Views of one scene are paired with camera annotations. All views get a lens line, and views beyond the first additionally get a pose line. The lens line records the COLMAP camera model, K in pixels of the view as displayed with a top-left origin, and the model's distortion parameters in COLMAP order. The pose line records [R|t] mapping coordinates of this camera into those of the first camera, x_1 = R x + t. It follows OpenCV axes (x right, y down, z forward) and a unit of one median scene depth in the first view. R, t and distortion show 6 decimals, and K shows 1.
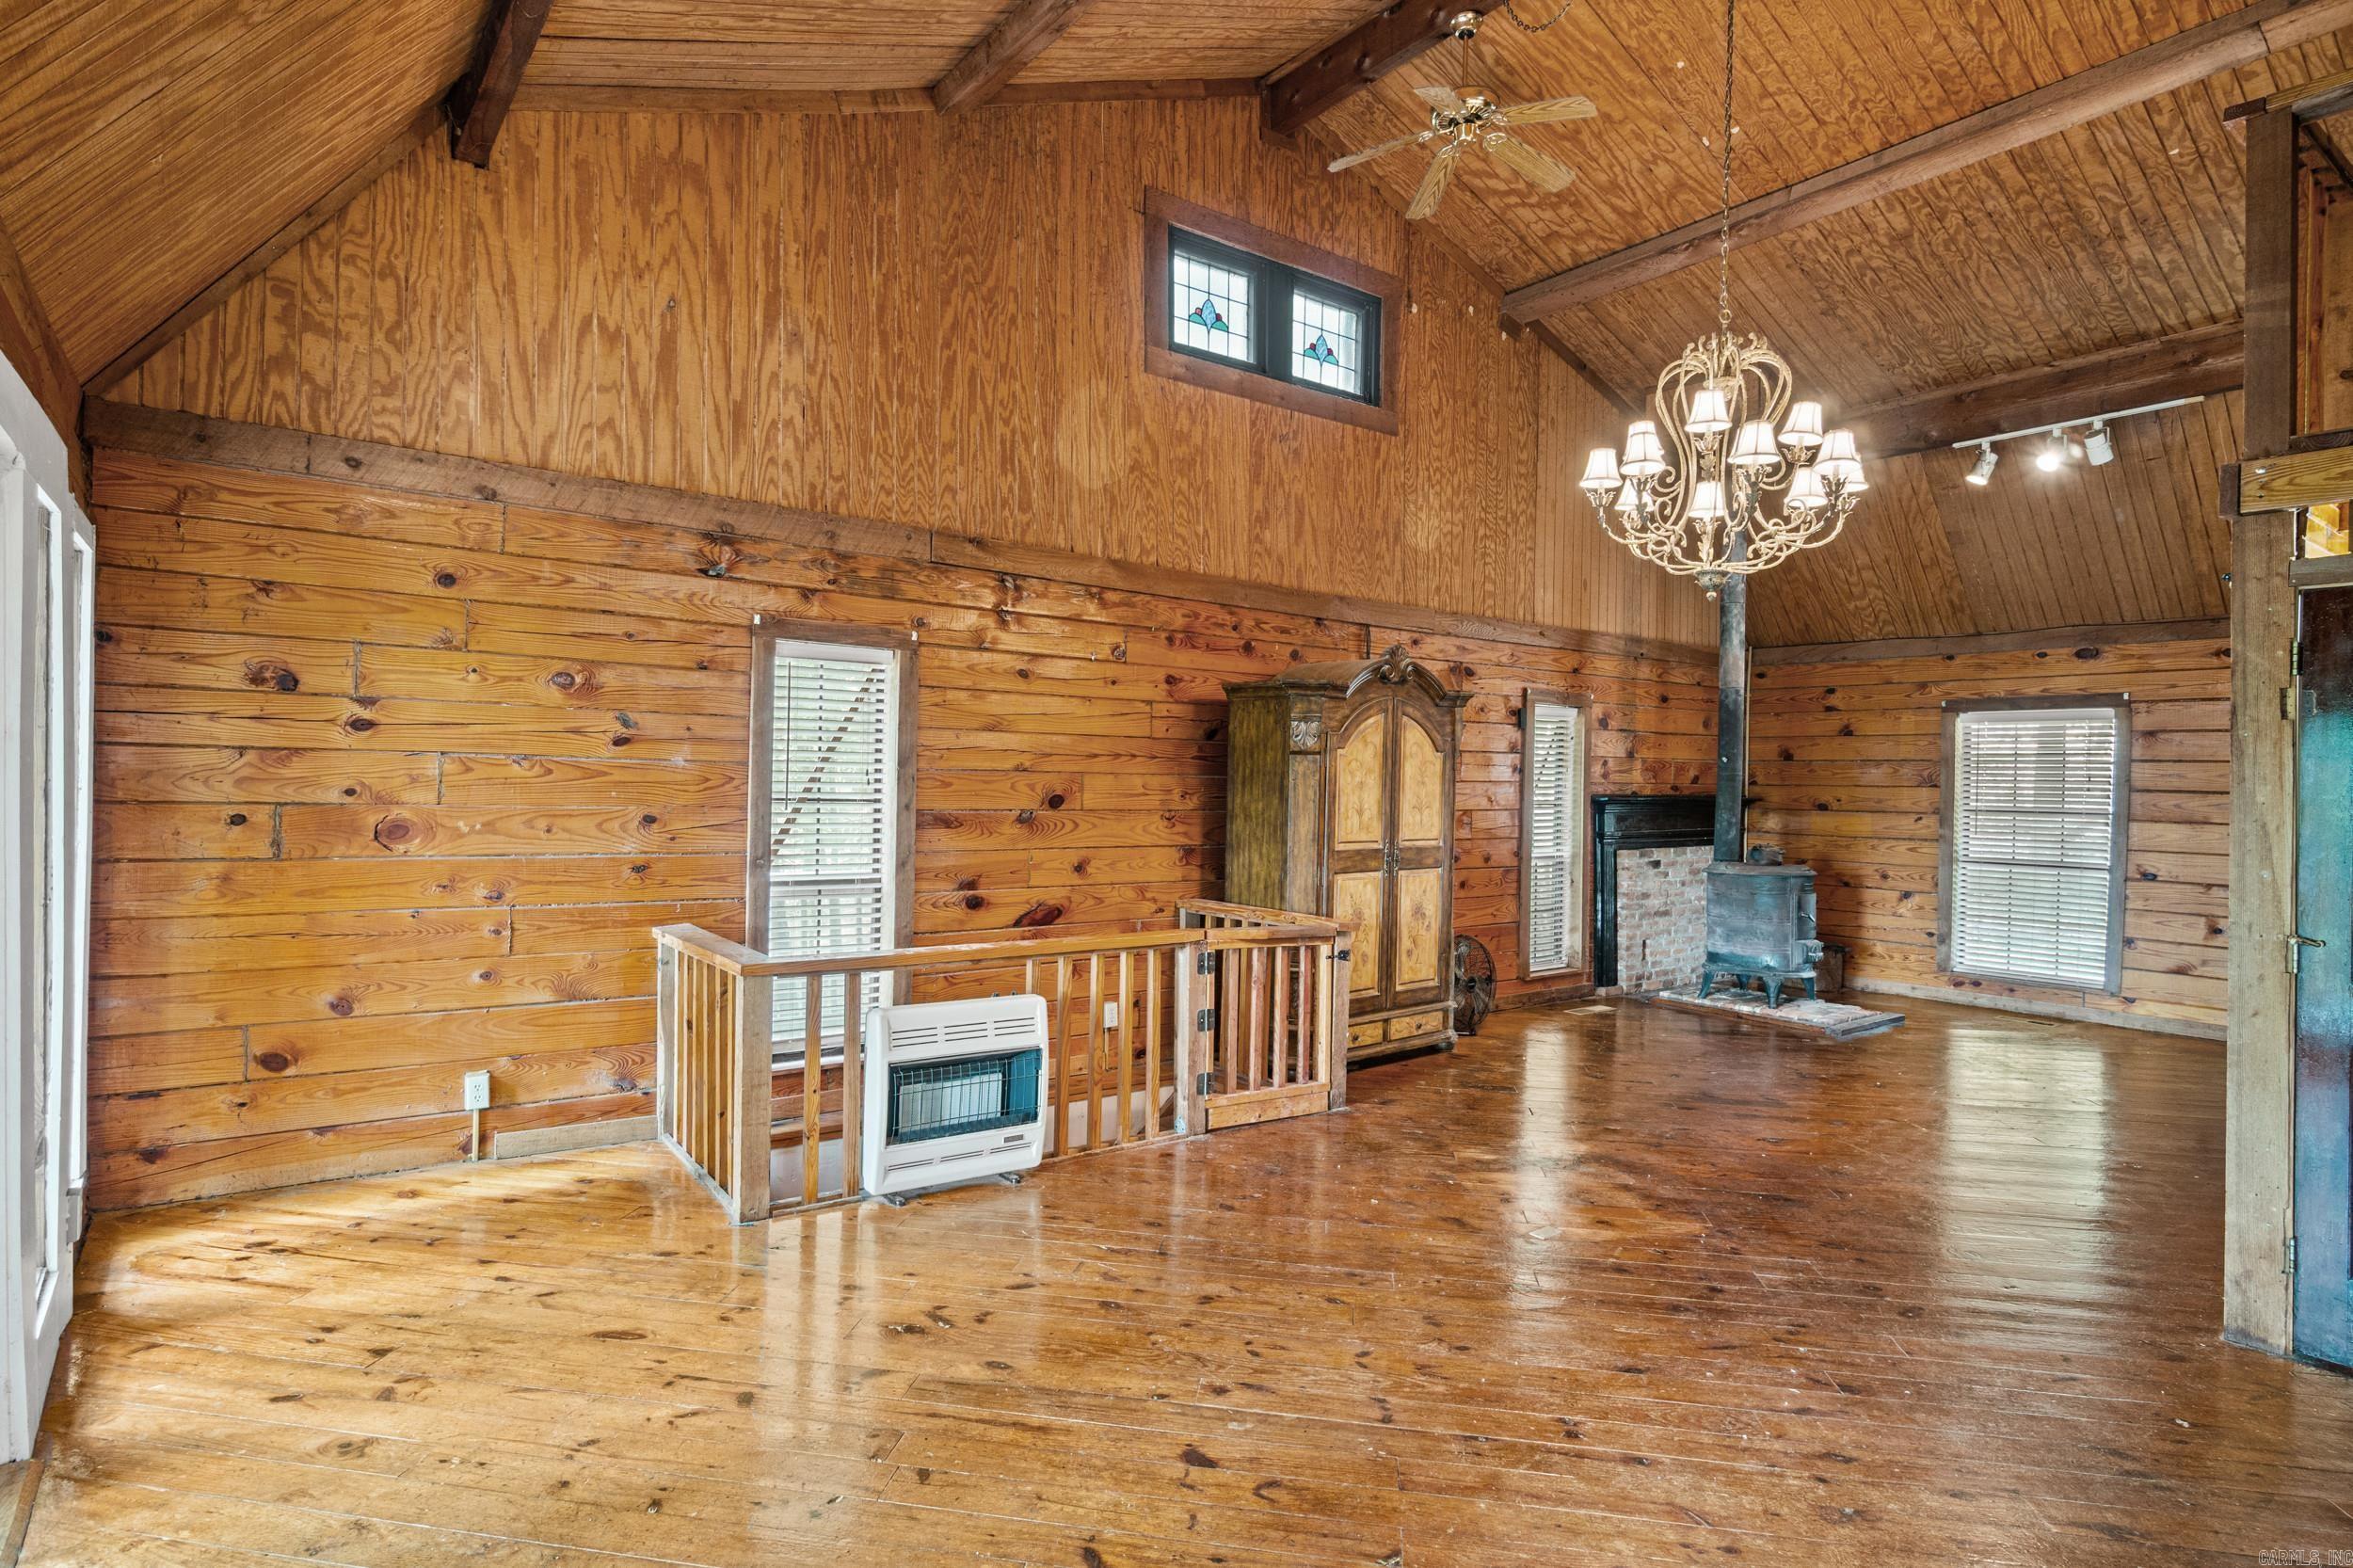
lens RADIAL K [[1220.1, 0, 1122.3], [0, 1220.1, 787.7], [0, 0, 1]] dist [-0.003854, 0.003220]
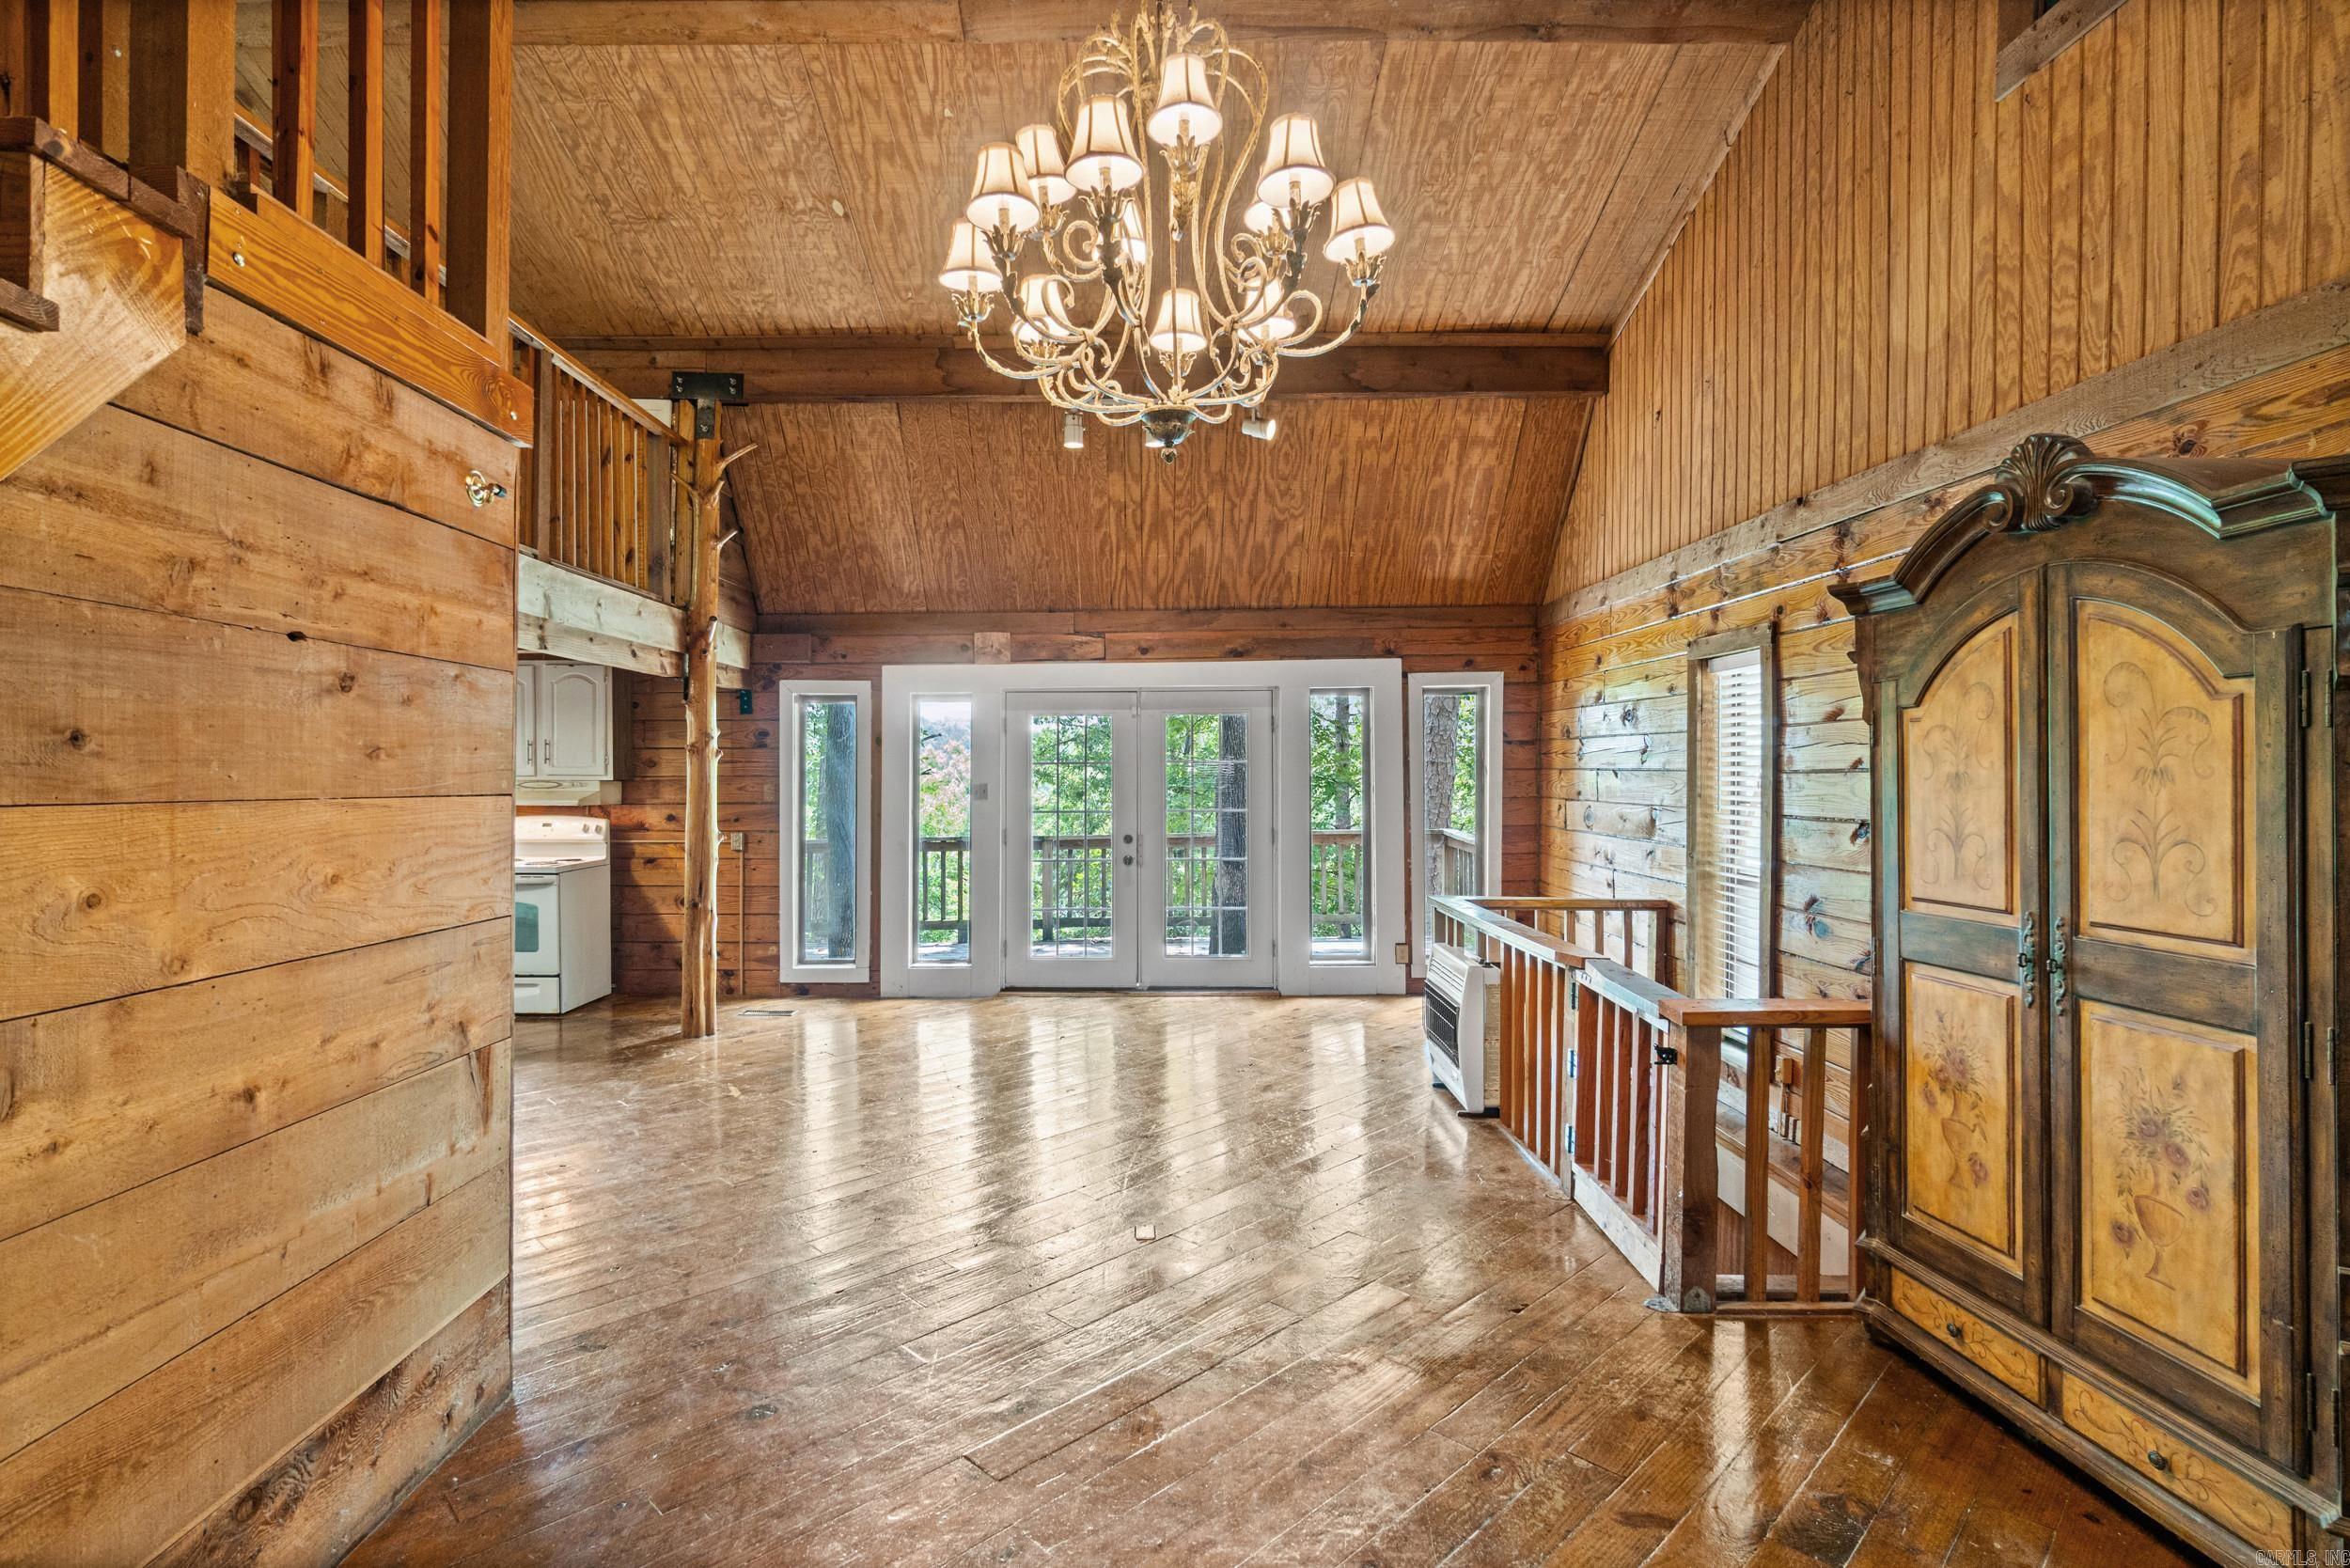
lens RADIAL K [[1169.8, 0, 1159.3], [0, 1169.8, 782.1], [0, 0, 1]] dist [-0.002781, -0.000025]
pose [[-0.587050, -0.017621, -0.809359, 0.913161], [-0.020617, 0.999764, -0.006812, 0.009718], [0.809288, 0.012688, -0.587275, 1.273750]]
